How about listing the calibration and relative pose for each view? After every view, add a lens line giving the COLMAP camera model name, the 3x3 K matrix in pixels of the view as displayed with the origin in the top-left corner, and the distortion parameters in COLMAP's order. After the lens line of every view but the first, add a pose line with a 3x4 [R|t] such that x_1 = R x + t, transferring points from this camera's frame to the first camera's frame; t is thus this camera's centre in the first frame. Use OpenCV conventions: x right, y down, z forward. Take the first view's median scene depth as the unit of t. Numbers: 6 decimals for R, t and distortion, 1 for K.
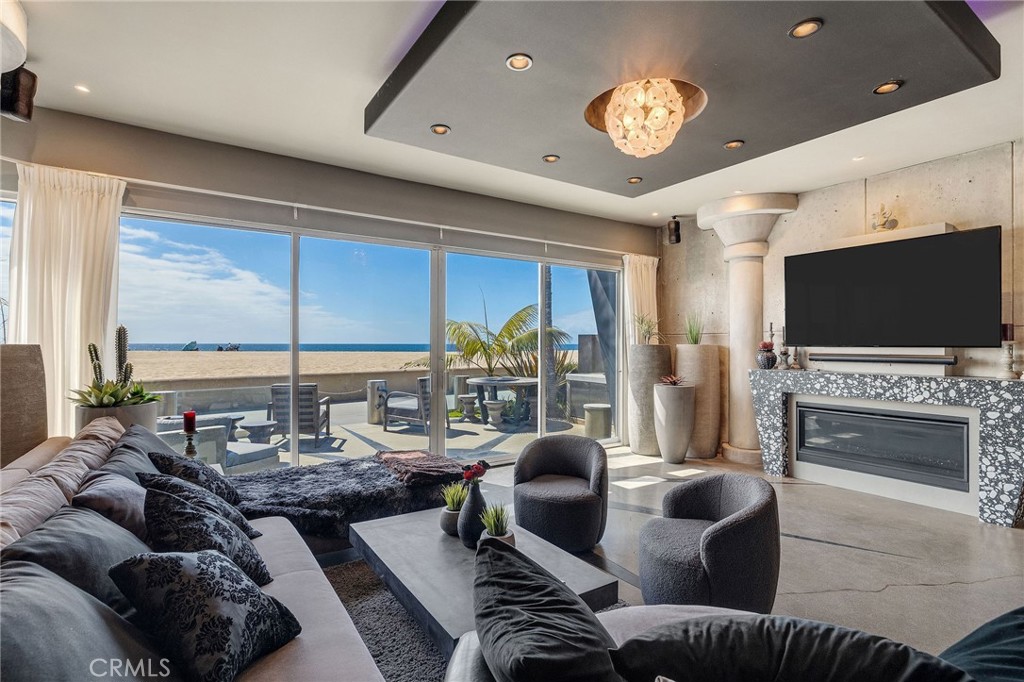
lens RADIAL K [[494.1, 0, 511.4], [0, 494.1, 345.3], [0, 0, 1]] dist [-0.003589, 0.001380]
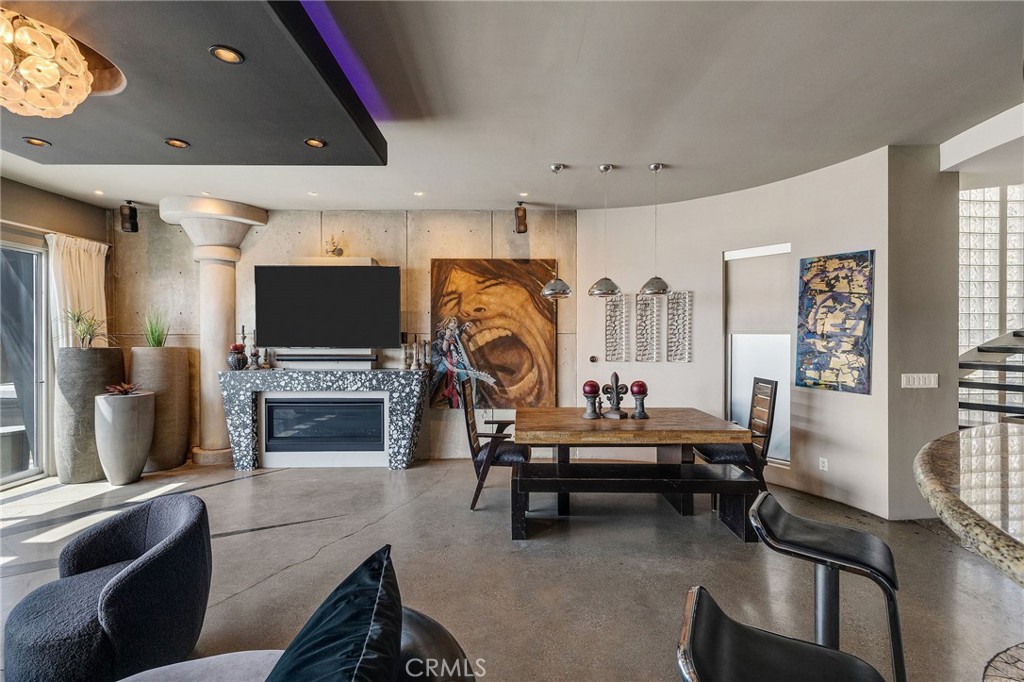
lens RADIAL K [[434.6, 0, 517.5], [0, 434.6, 338.4], [0, 0, 1]] dist [-0.000975, 0.000046]
pose [[0.540462, -0.003434, 0.841362, 0.064013], [0.002522, 0.999994, 0.002461, -0.020660], [-0.841365, 0.000792, 0.540467, 0.000483]]
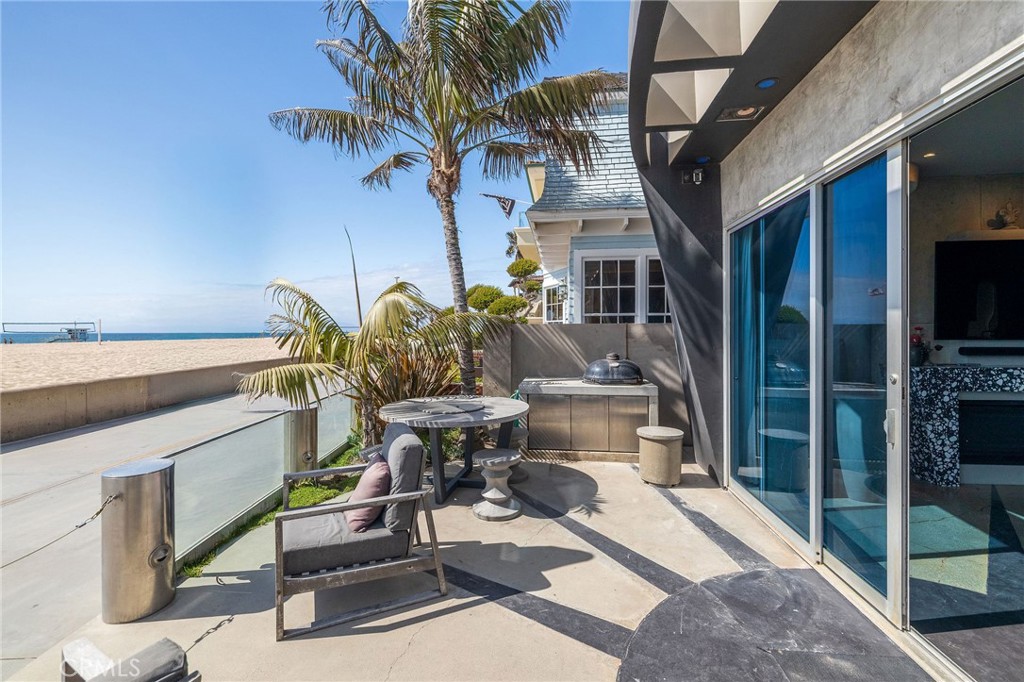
lens RADIAL K [[434.6, 0, 517.5], [0, 434.6, 338.4], [0, 0, 1]] dist [-0.000975, 0.000046]
pose [[0.643044, -0.008863, 0.765778, -0.553888], [0.005506, 0.999961, 0.006950, -0.010713], [-0.765810, -0.000253, 0.643067, 1.082567]]
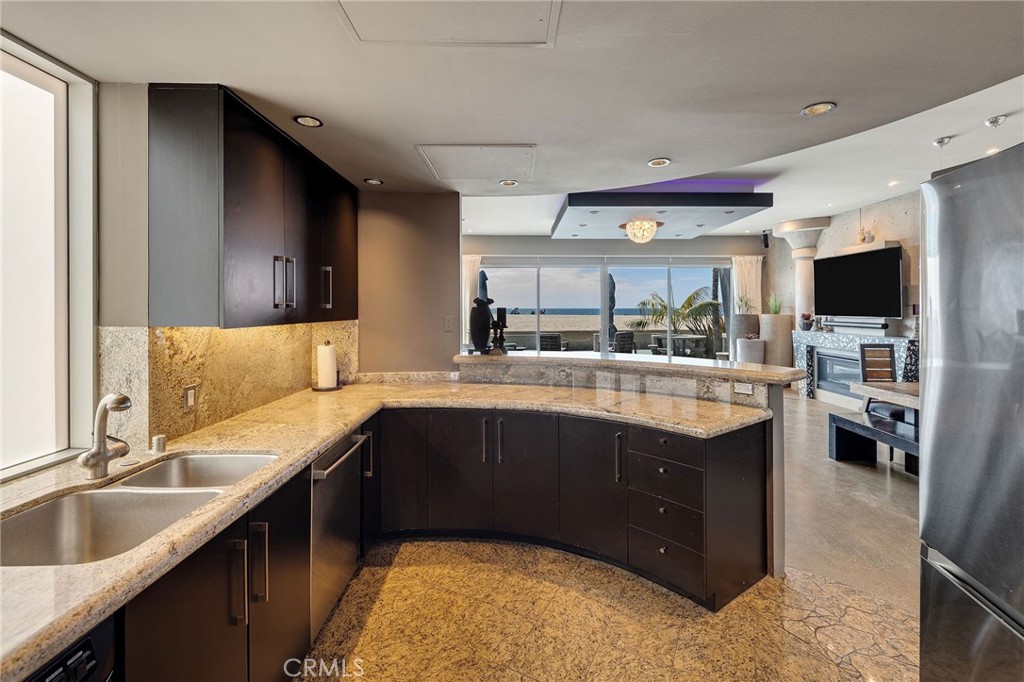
lens RADIAL K [[450.3, 0, 525.7], [0, 450.3, 310.1], [0, 0, 1]] dist [0.010870, -0.000015]
pose [[0.849272, -0.000950, -0.527955, 0.538250], [0.001935, 0.999997, 0.001312, -0.021661], [0.527953, -0.002136, 0.849271, -0.712354]]
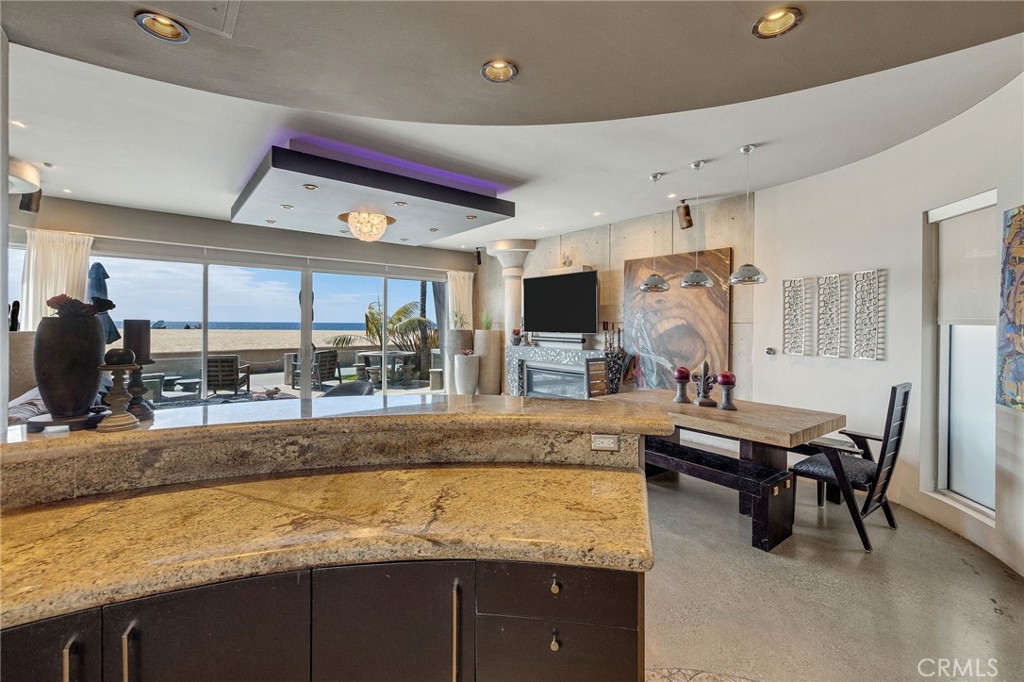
lens RADIAL K [[438.6, 0, 515.3], [0, 438.6, 327.8], [0, 0, 1]] dist [-0.000866, 0.000074]
pose [[0.994730, 0.005146, 0.102400, 0.376573], [-0.005900, 0.999958, 0.007057, -0.022395], [-0.102360, -0.007624, 0.994718, -0.480798]]
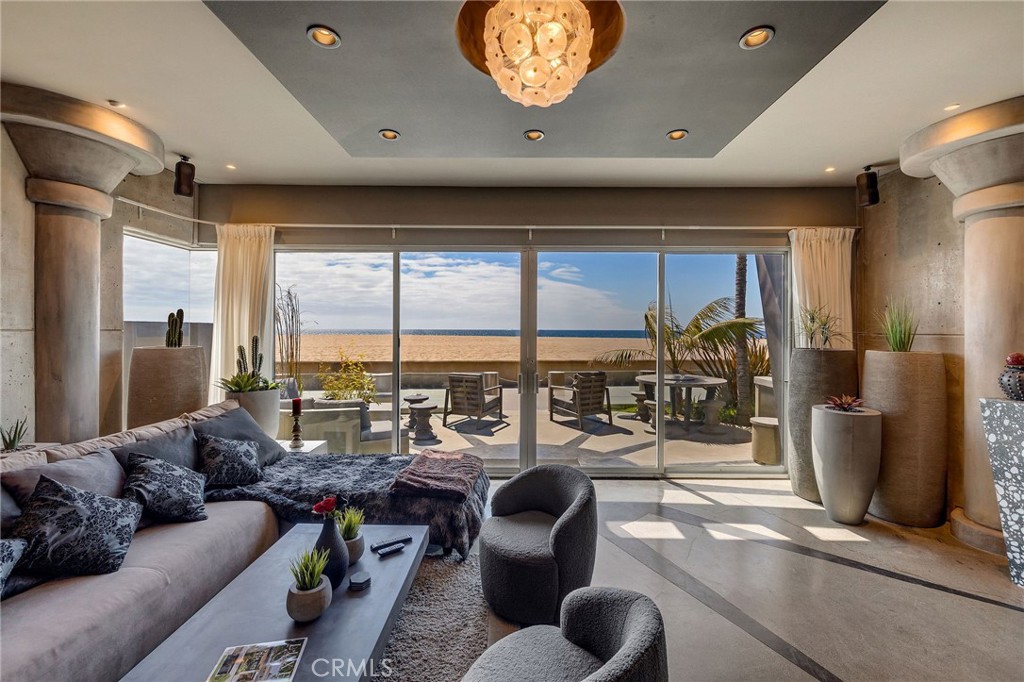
lens RADIAL K [[438.6, 0, 515.3], [0, 438.6, 327.8], [0, 0, 1]] dist [-0.000866, 0.000074]
pose [[0.830068, 0.000889, -0.557662, 0.319117], [-0.004878, 0.999972, -0.005668, -0.032366], [0.557641, 0.007425, 0.830049, 0.250920]]
